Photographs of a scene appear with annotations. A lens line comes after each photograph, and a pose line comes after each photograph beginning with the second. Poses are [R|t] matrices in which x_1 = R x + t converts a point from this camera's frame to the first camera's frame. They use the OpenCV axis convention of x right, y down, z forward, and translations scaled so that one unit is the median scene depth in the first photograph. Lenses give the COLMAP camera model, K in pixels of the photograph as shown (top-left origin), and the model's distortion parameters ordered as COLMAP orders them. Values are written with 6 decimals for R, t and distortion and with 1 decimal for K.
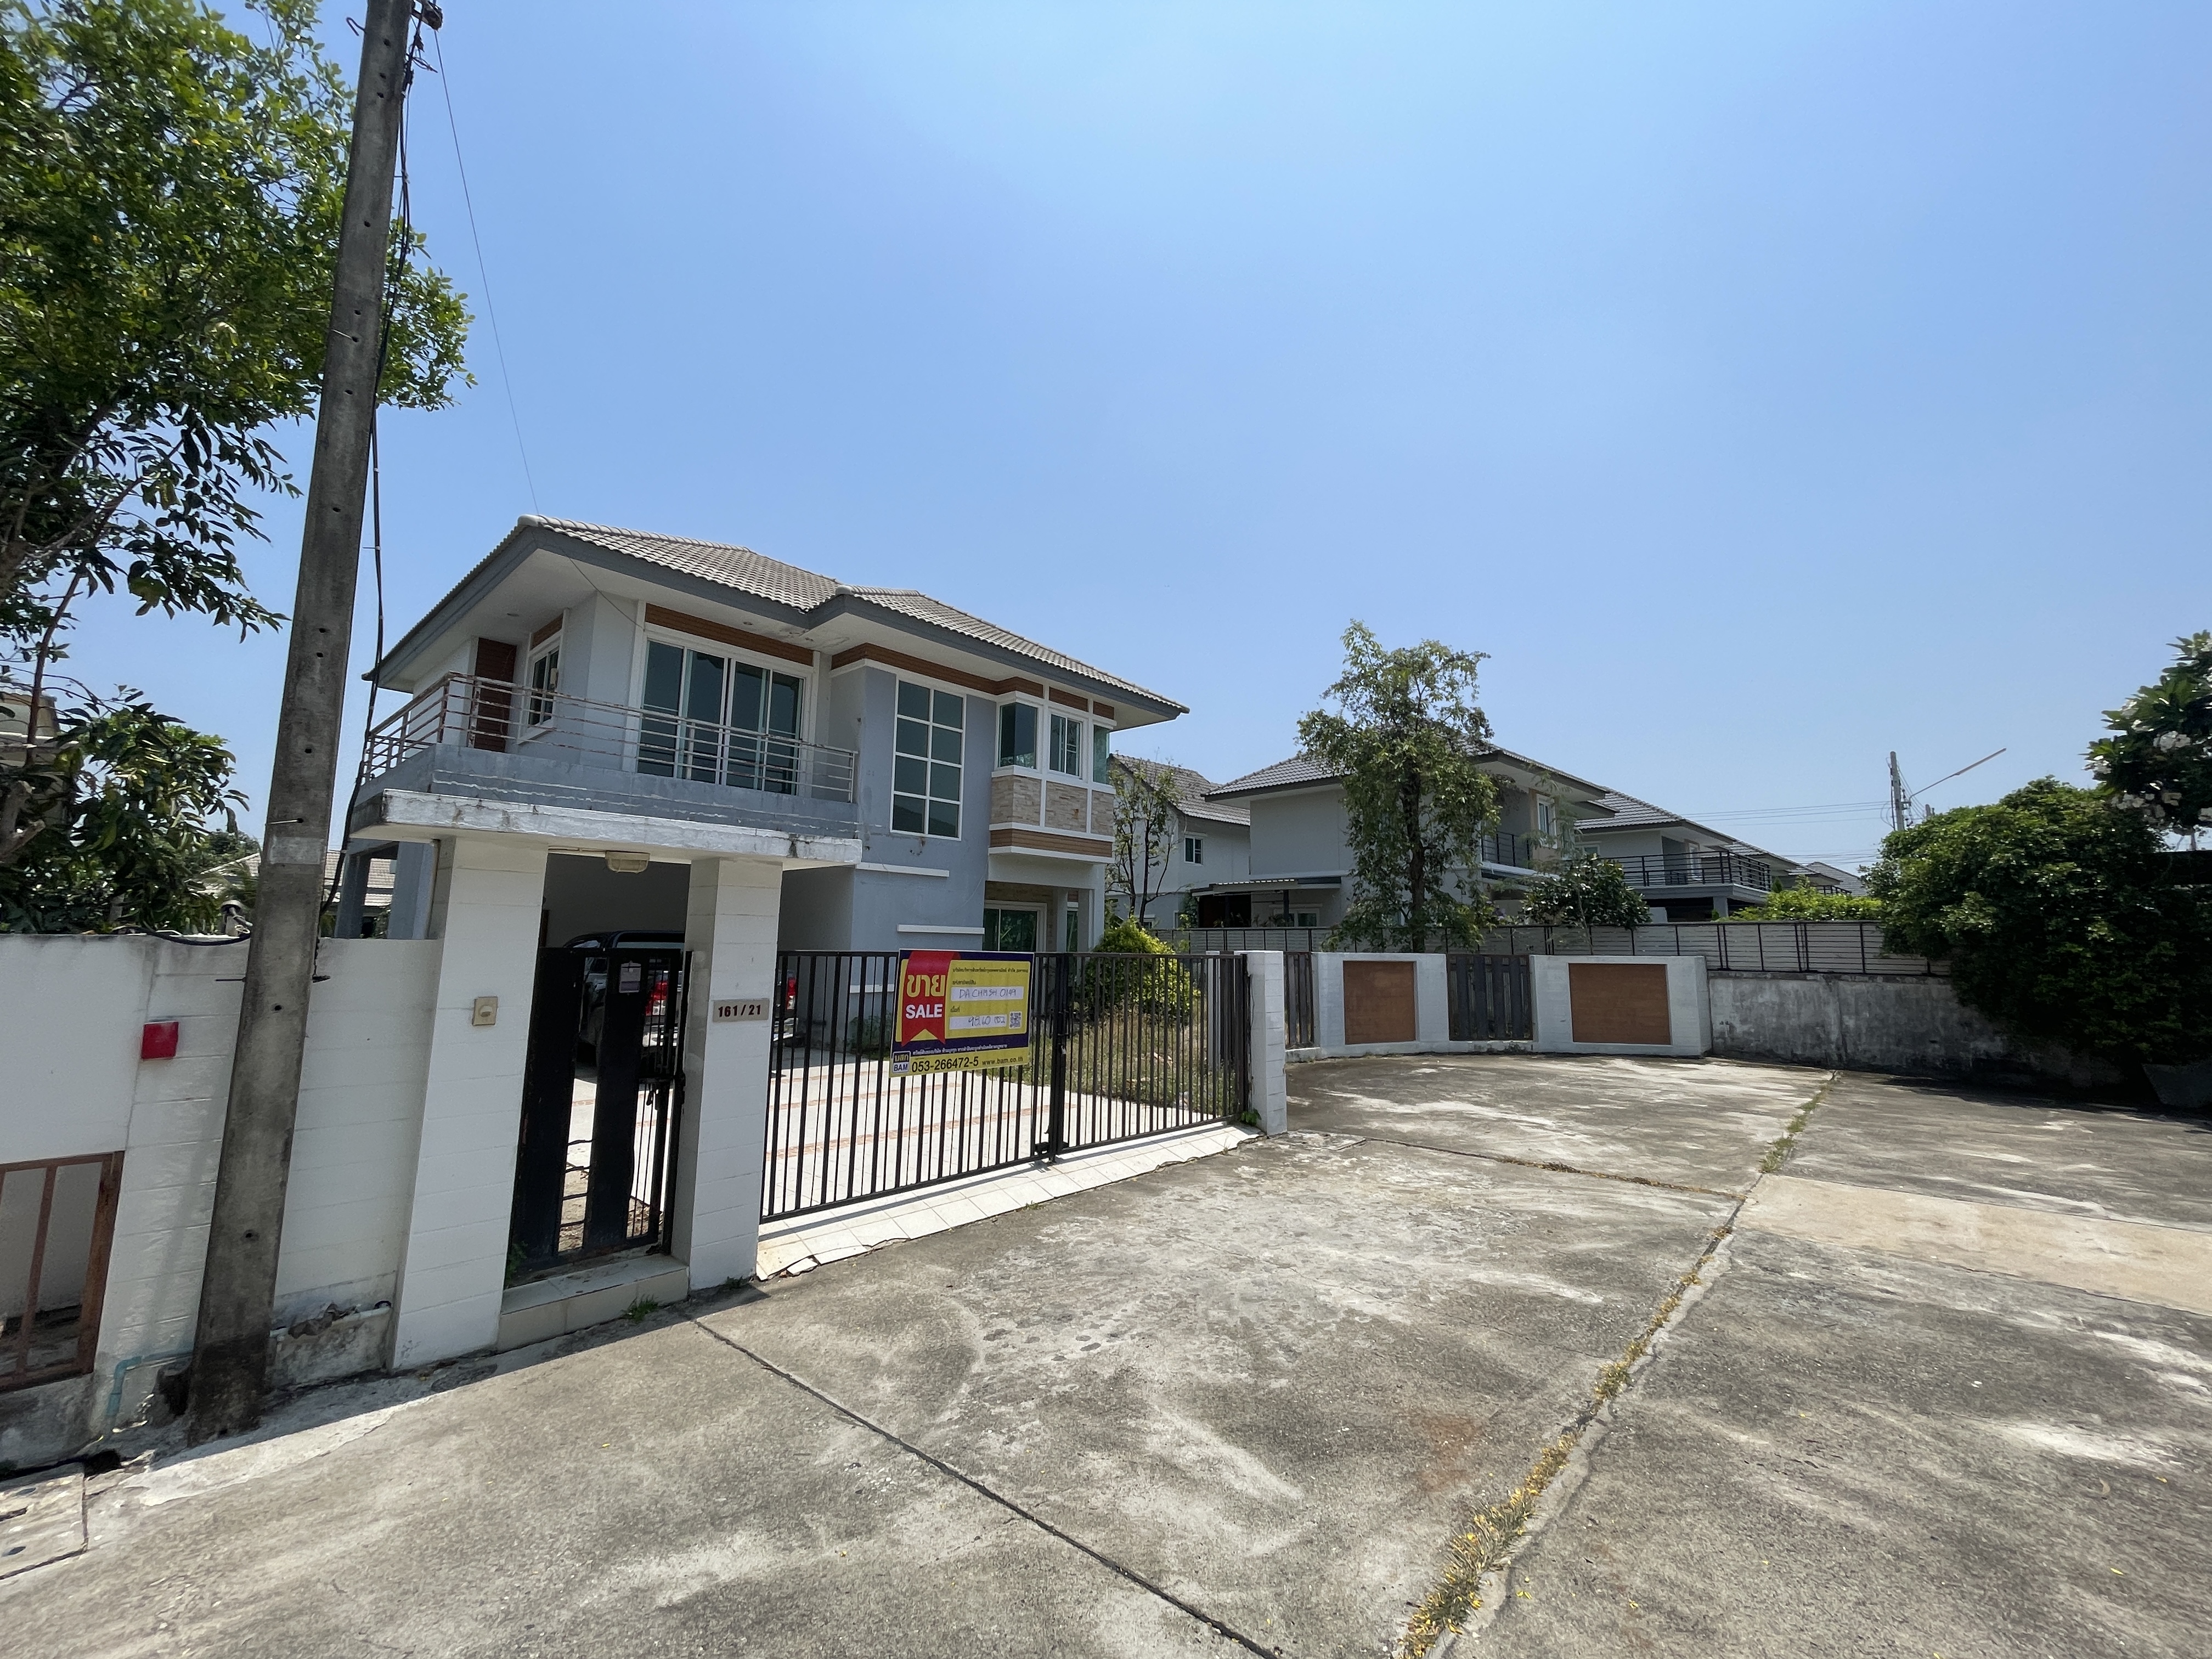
lens RADIAL K [[898.4, 0, 1115.2], [0, 898.4, 809.1], [0, 0, 1]] dist [0.003349, 0.000730]
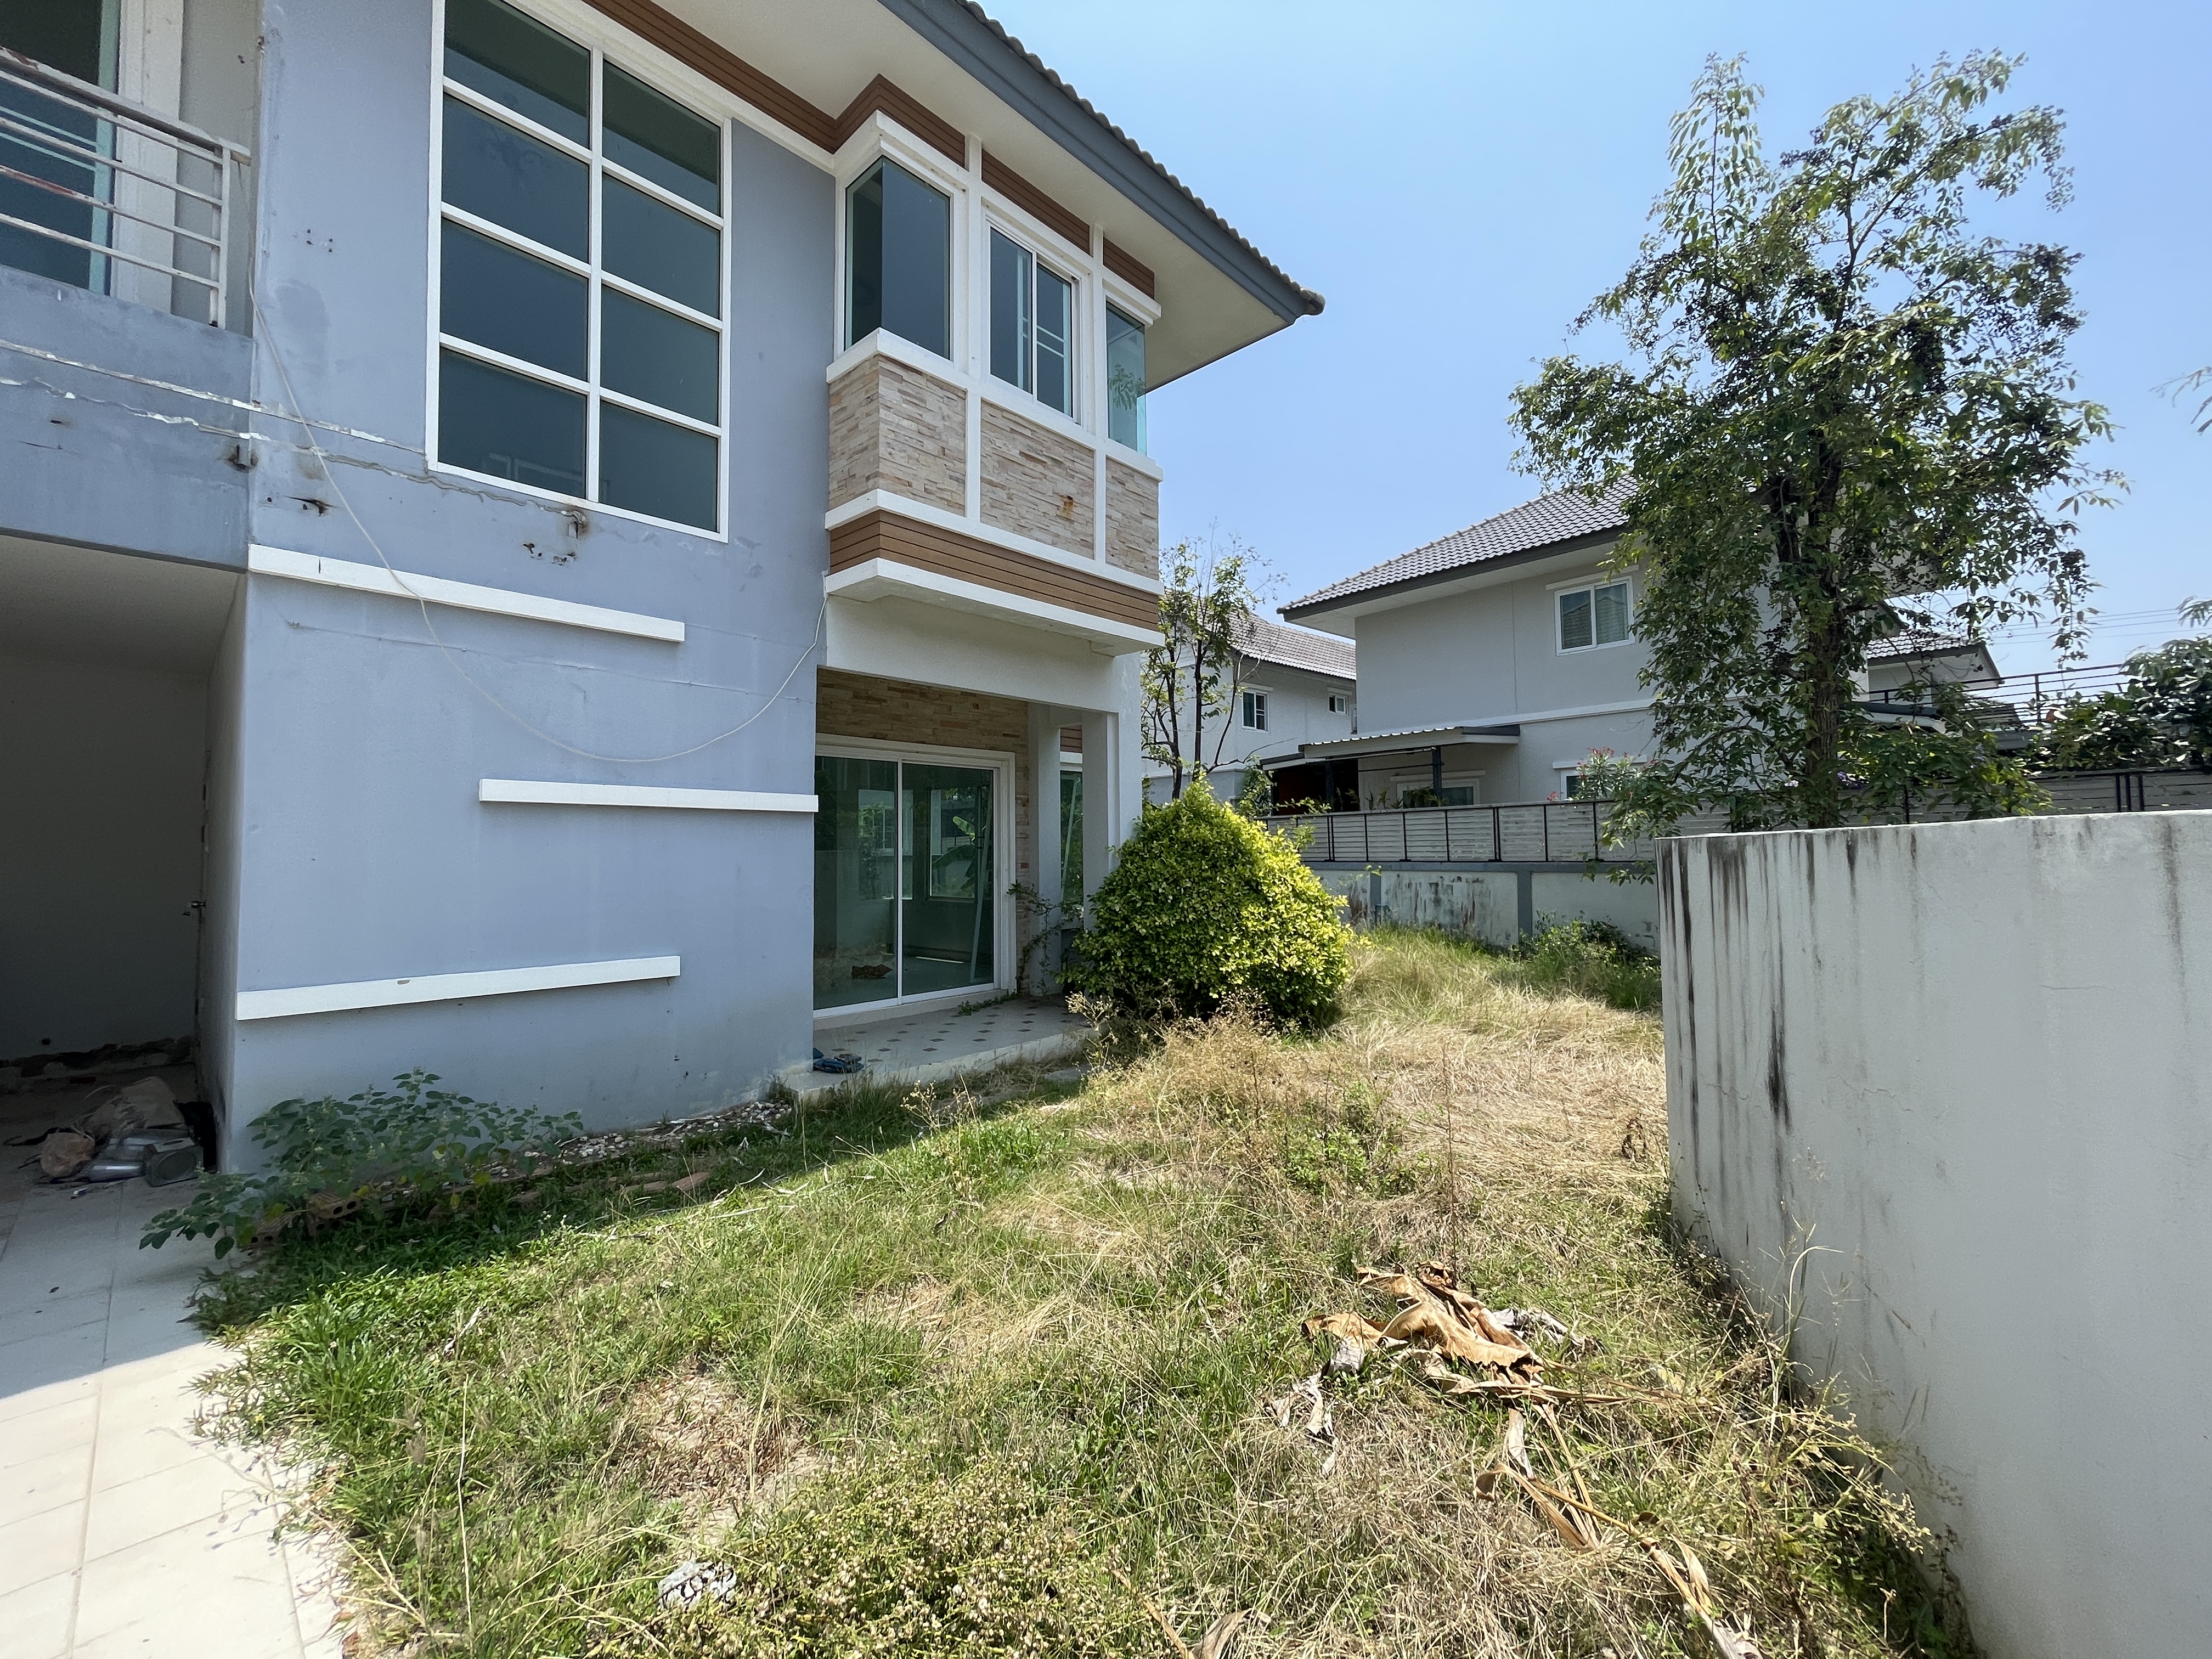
lens RADIAL K [[898.4, 0, 1109.8], [0, 898.4, 810.9], [0, 0, 1]] dist [0.003349, 0.000730]
pose [[0.999337, -0.024887, -0.026560, -0.020476], [0.027535, 0.994142, 0.104519, 0.110319], [0.023804, -0.105181, 0.994168, 0.683454]]
